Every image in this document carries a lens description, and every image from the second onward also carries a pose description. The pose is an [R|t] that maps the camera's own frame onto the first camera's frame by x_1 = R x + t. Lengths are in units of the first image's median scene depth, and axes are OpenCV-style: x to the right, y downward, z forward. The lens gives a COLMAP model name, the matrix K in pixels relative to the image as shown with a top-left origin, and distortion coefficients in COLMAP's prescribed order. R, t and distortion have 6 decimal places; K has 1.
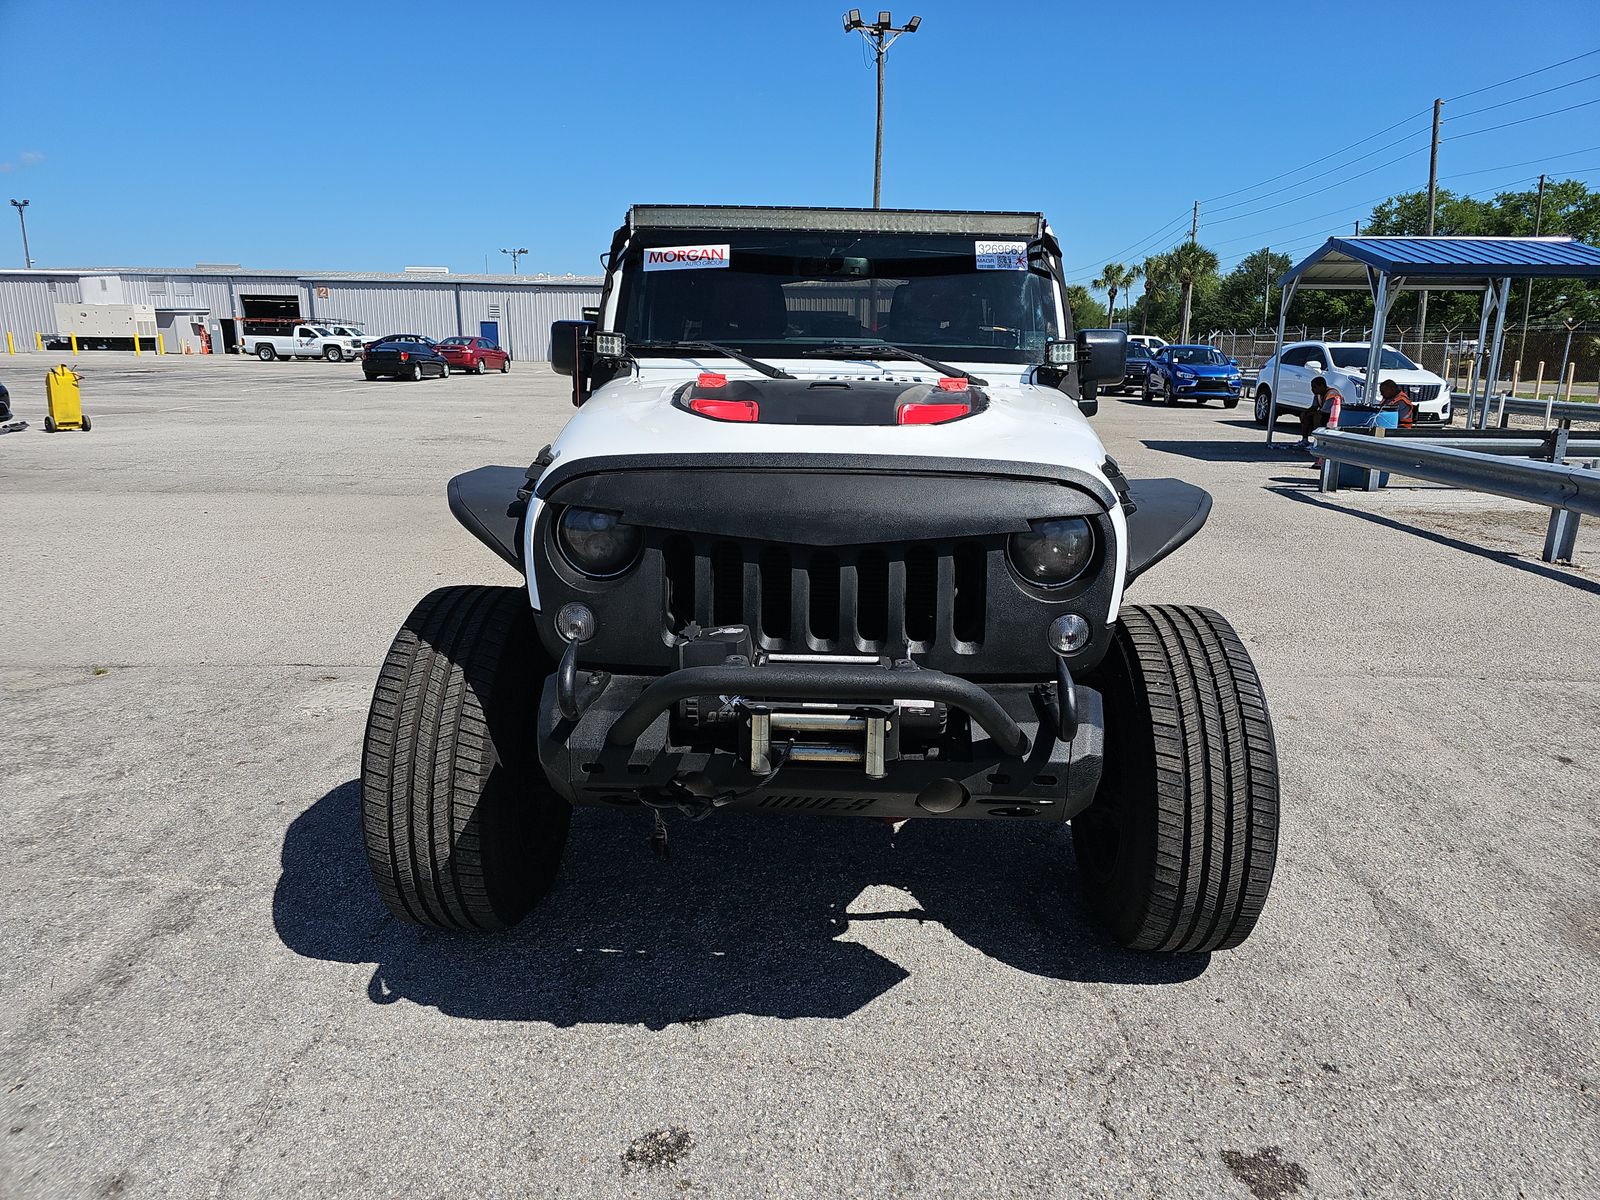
lens RADIAL K [[1084.7, 0, 823.7], [0, 1084.7, 611.4], [0, 0, 1]] dist [0.023959, 0.000797]
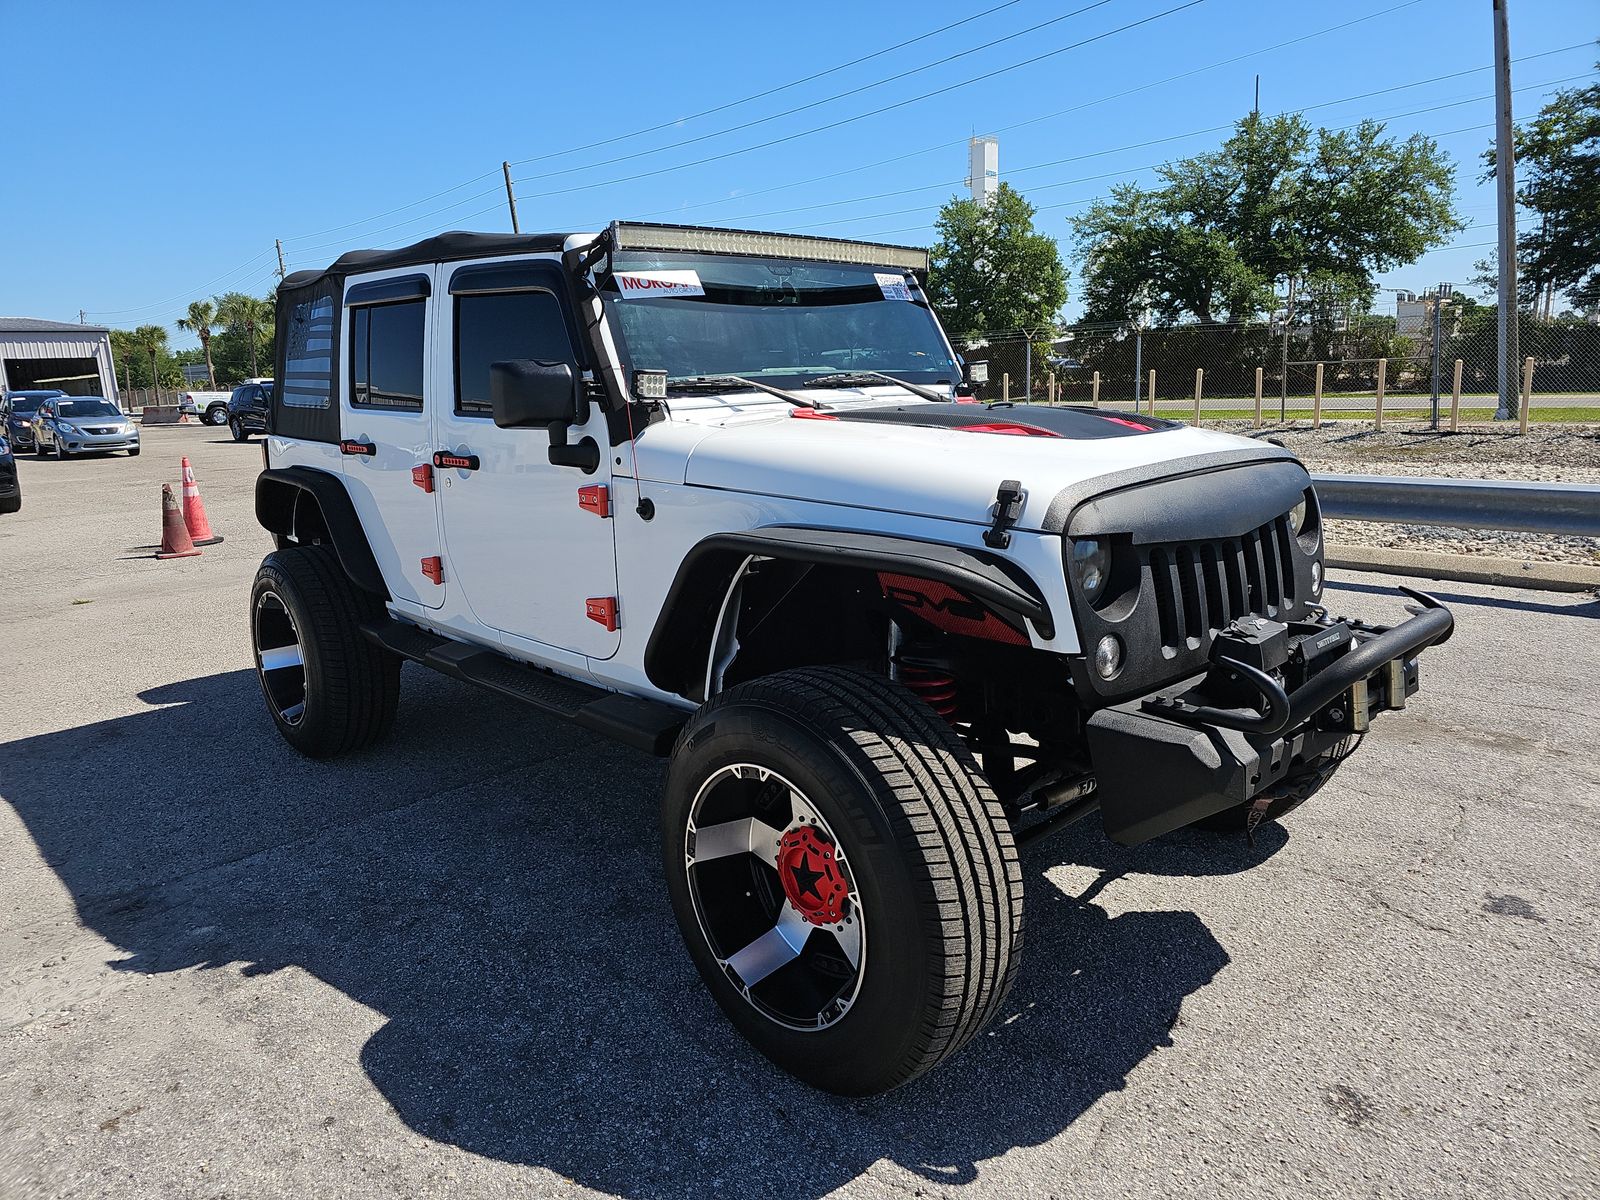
lens RADIAL K [[1081.7, 0, 800.0], [0, 1081.7, 600.0], [0, 0, 1]] dist [0.019703, -0.000559]
pose [[0.697337, -0.186674, 0.692007, -0.783547], [0.216384, 0.975269, 0.045035, -0.102781], [-0.683300, 0.118335, 0.720484, 0.362047]]
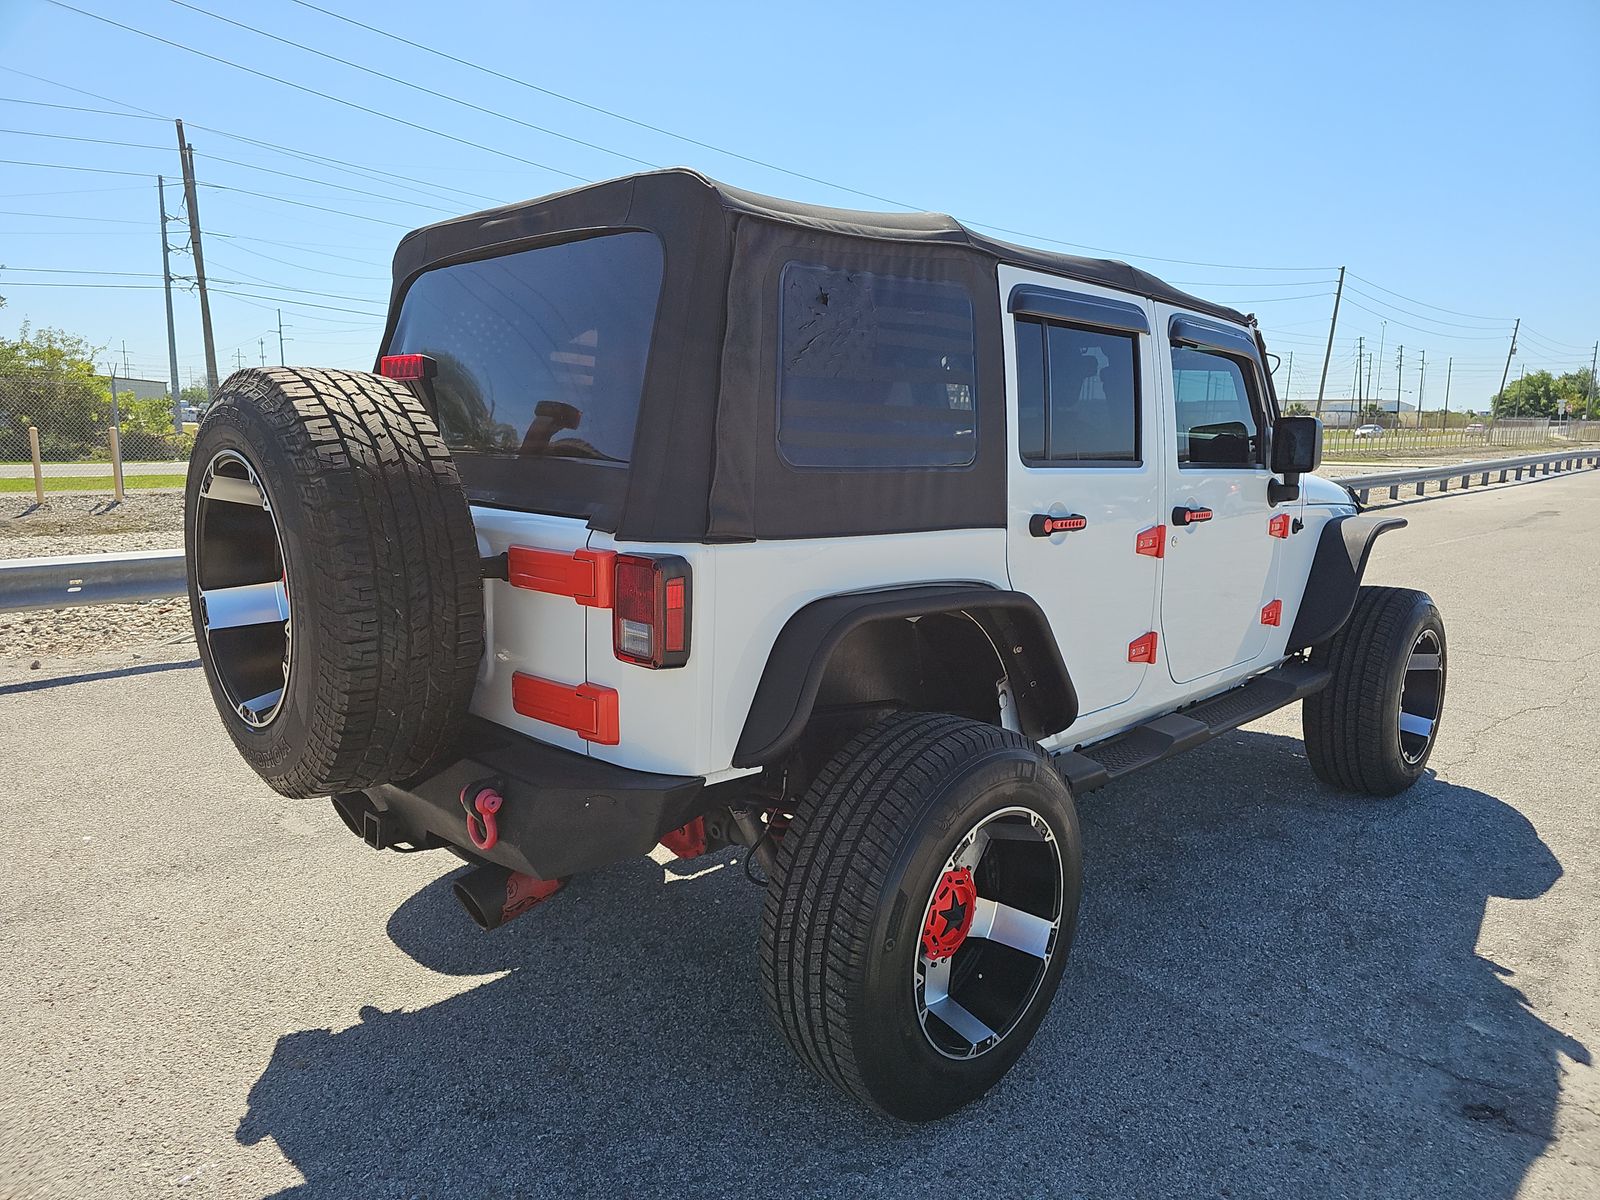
lens RADIAL K [[1084.7, 0, 823.7], [0, 1084.7, 611.4], [0, 0, 1]] dist [0.023959, 0.000797]
pose [[-0.749348, -0.139274, 0.647363, -0.656101], [0.133907, 0.925560, 0.354128, -0.637102], [-0.648495, 0.352052, -0.674917, 2.494816]]
